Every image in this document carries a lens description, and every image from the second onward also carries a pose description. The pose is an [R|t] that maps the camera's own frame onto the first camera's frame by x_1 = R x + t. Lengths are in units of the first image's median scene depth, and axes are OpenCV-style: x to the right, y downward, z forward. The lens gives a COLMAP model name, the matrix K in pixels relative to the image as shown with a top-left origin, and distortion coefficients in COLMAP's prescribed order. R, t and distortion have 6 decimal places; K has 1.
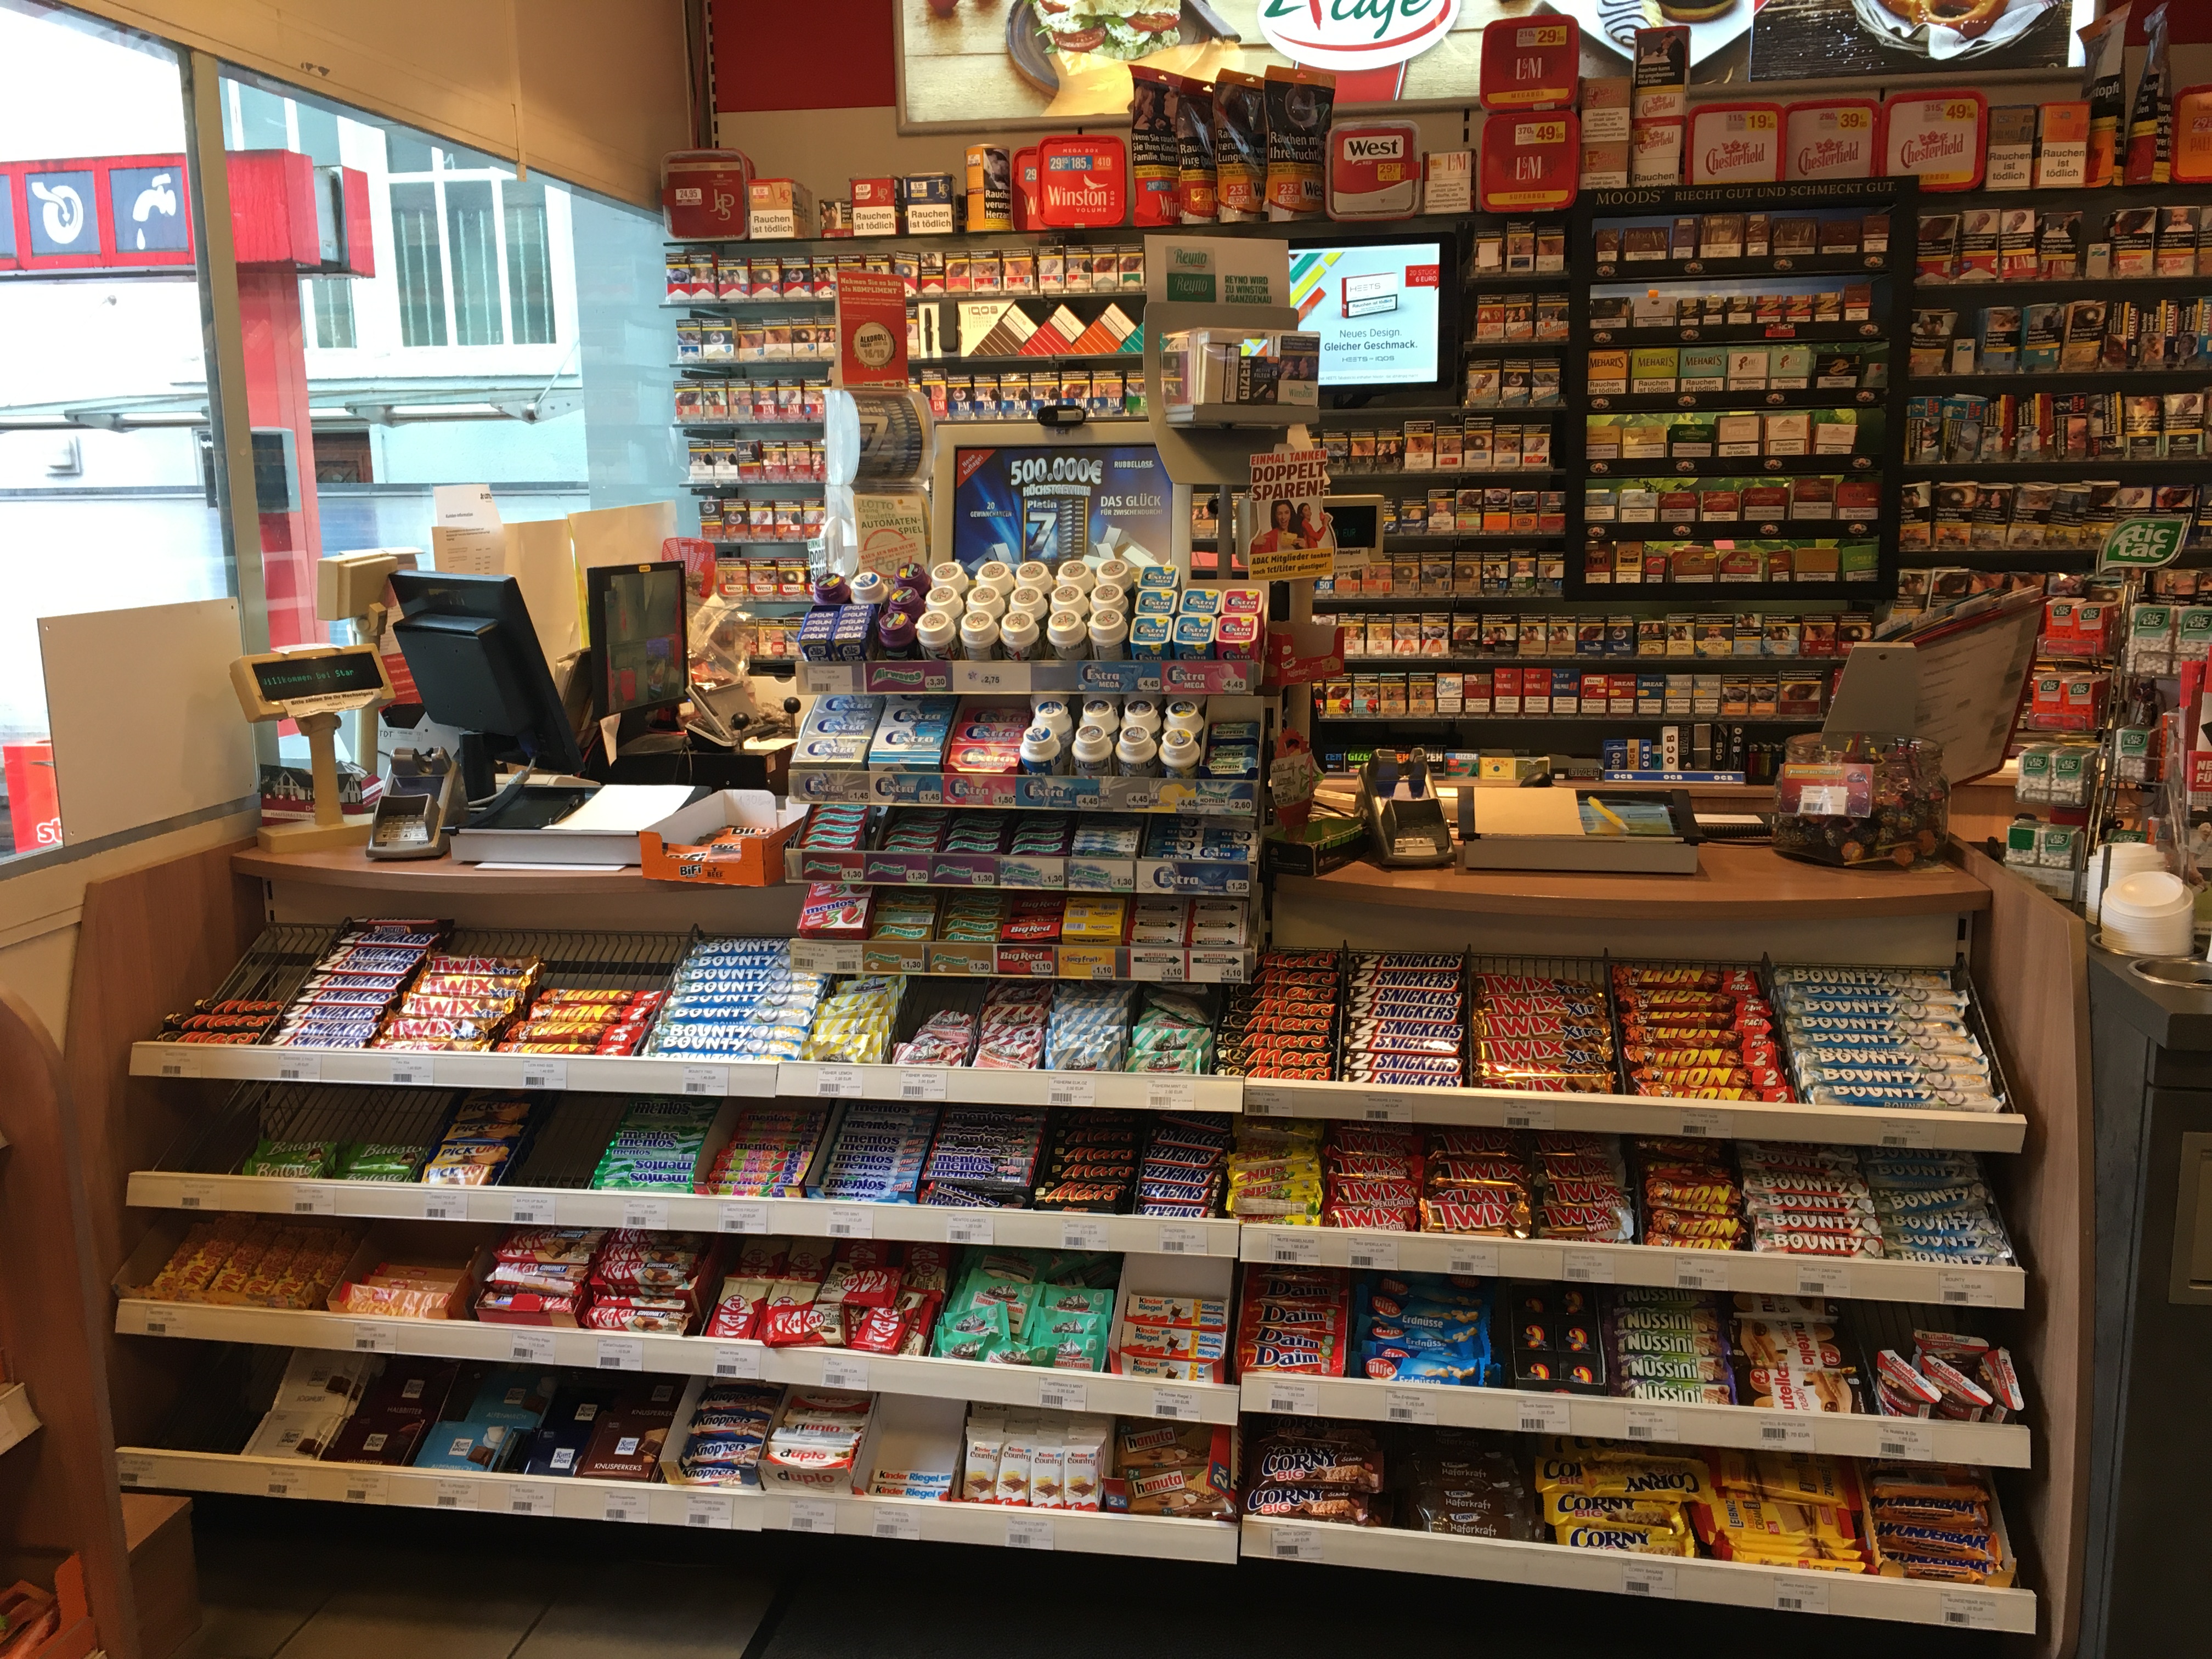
lens RADIAL K [[1846.9, 0, 1106.0], [0, 1846.9, 829.5], [0, 0, 1]] dist [0.111564, -0.158688]
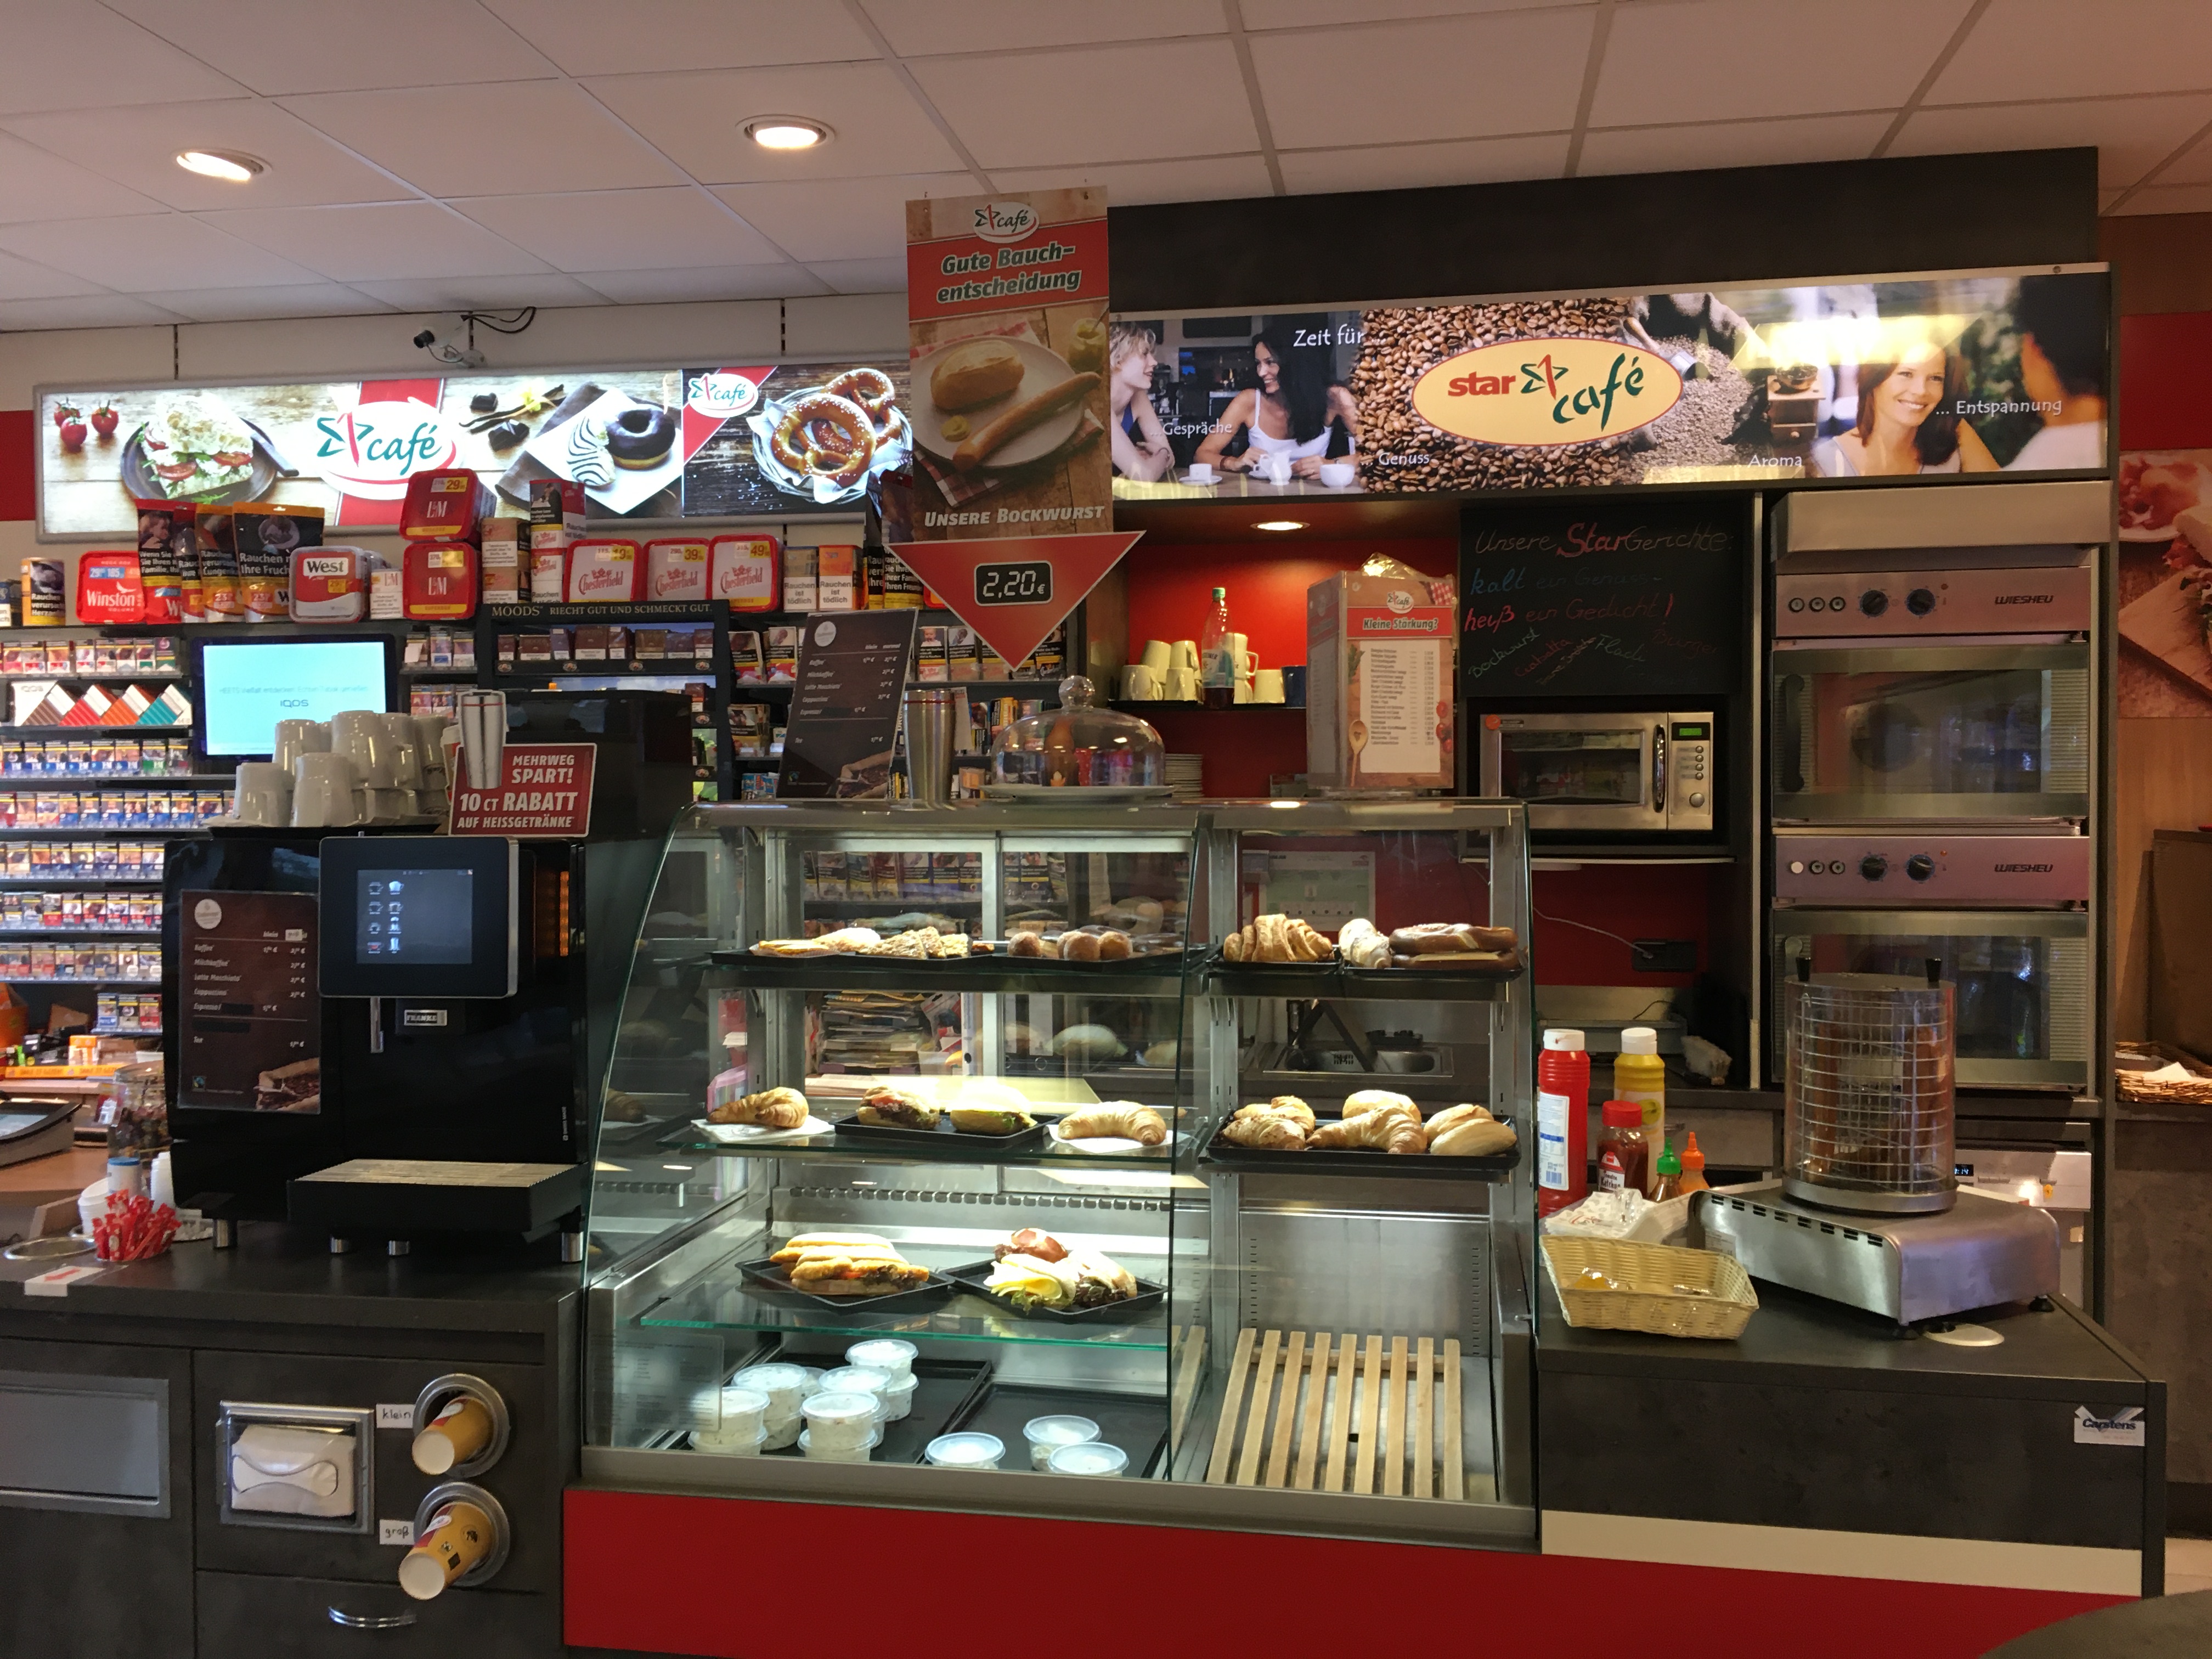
lens RADIAL K [[1868.9, 0, 1106.0], [0, 1868.9, 829.5], [0, 0, 1]] dist [0.084855, -0.107779]
pose [[0.999856, 0.008228, -0.014840, 0.646001], [-0.010502, 0.987000, -0.160375, -0.003440], [0.013327, 0.160508, 0.986945, -0.173604]]
